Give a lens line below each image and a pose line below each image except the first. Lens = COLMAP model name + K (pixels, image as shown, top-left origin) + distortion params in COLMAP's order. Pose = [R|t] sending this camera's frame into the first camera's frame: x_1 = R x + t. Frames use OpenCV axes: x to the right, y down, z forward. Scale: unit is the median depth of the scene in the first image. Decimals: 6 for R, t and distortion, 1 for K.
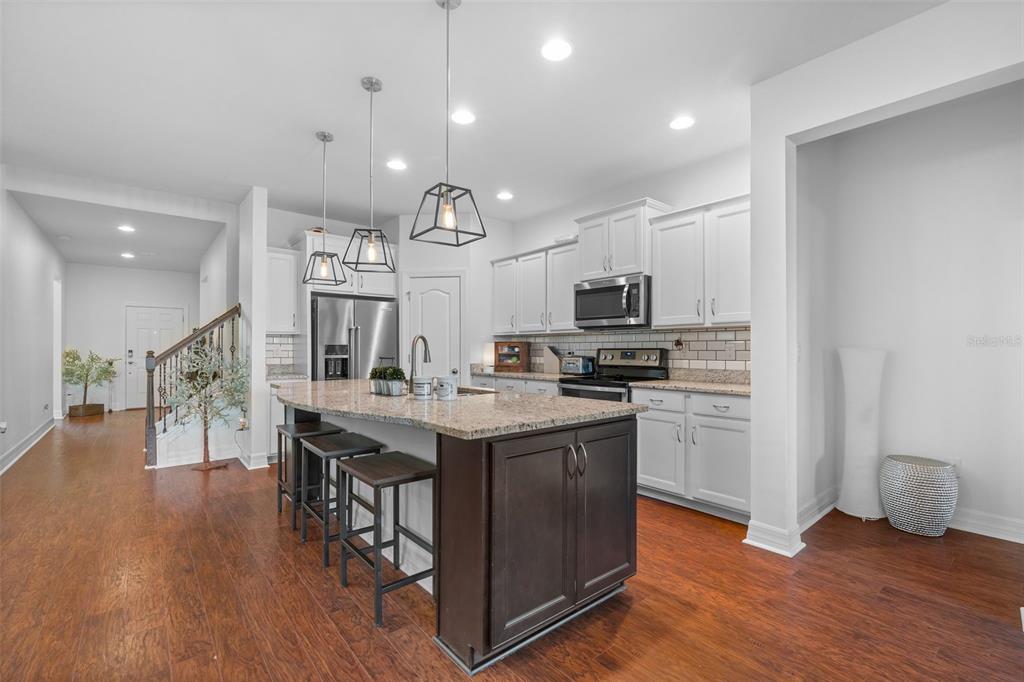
lens RADIAL K [[445.6, 0, 512.0], [0, 445.6, 344.6], [0, 0, 1]] dist [-0.002304, -0.000623]
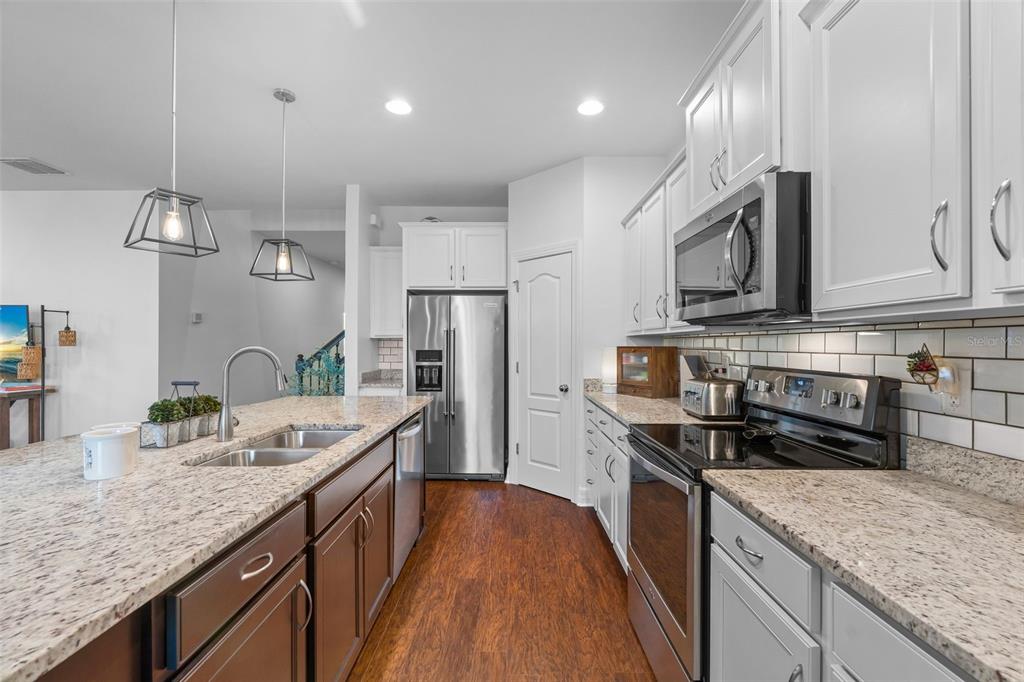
lens RADIAL K [[445.6, 0, 512.0], [0, 445.6, 344.6], [0, 0, 1]] dist [-0.002304, -0.000623]
pose [[0.760692, 0.001871, -0.649111, 0.285781], [0.004855, 0.999951, 0.008572, -0.016728], [0.649095, -0.009672, 0.760646, 0.457621]]
